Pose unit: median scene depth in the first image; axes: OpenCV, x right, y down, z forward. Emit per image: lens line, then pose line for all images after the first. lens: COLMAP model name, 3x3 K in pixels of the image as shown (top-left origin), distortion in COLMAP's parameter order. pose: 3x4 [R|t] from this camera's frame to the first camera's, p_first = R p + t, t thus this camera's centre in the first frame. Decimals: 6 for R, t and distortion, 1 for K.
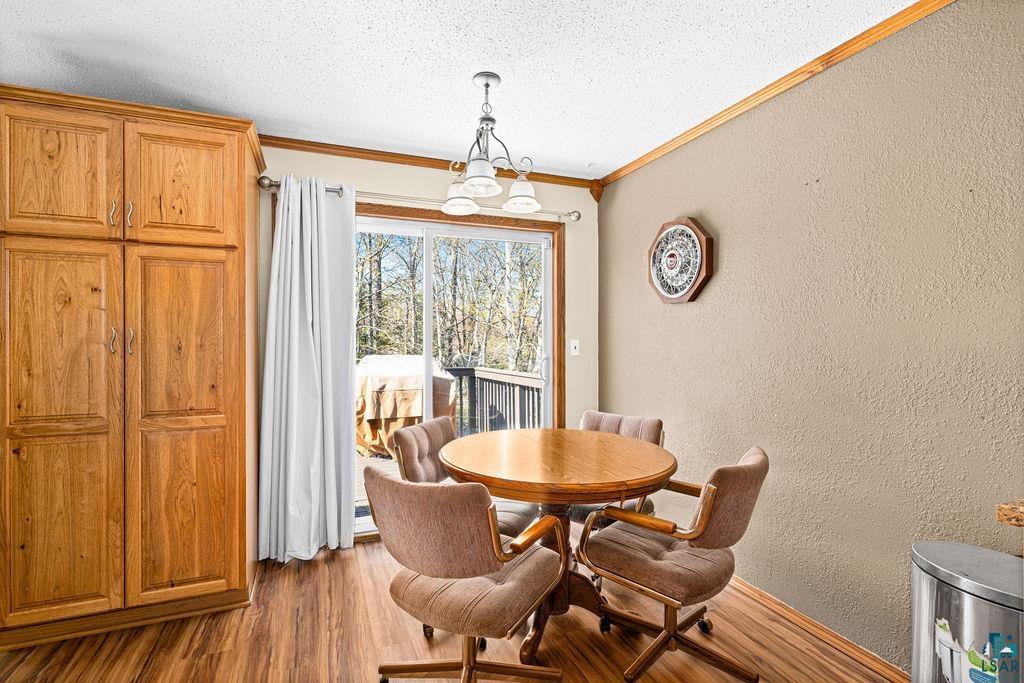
lens RADIAL K [[487.9, 0, 509.2], [0, 487.9, 340.2], [0, 0, 1]] dist [0.000398, 0.001049]
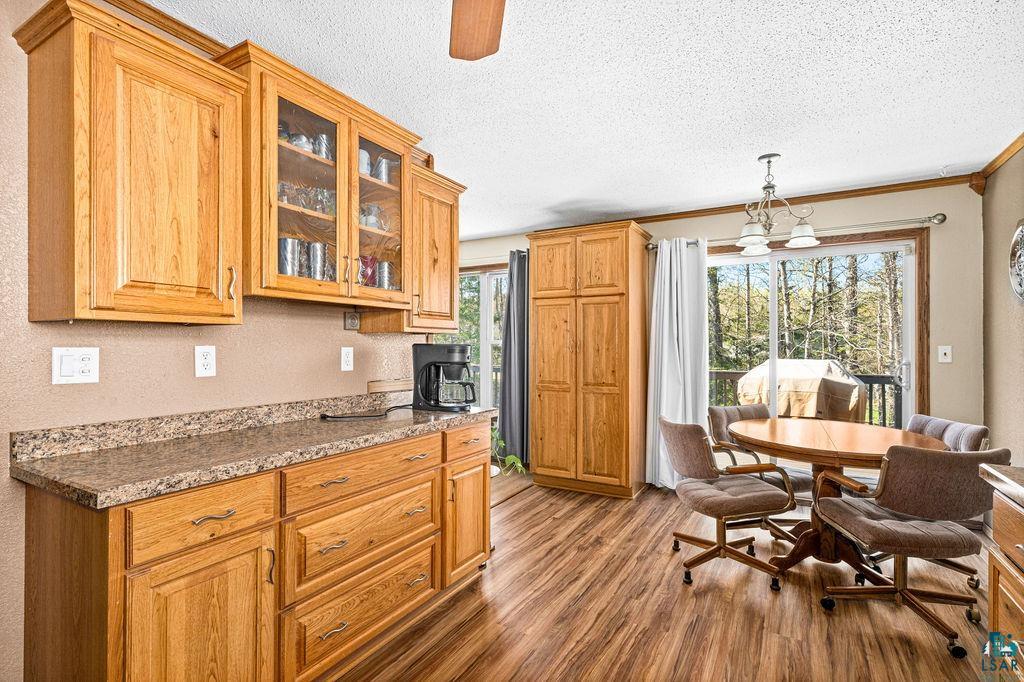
lens RADIAL K [[487.9, 0, 509.2], [0, 487.9, 339.7], [0, 0, 1]] dist [0.000398, 0.001049]
pose [[0.618668, -0.007918, -0.785612, 0.591474], [-0.000811, 0.999942, -0.010717, -0.003757], [0.785652, 0.007268, 0.618626, -0.437784]]
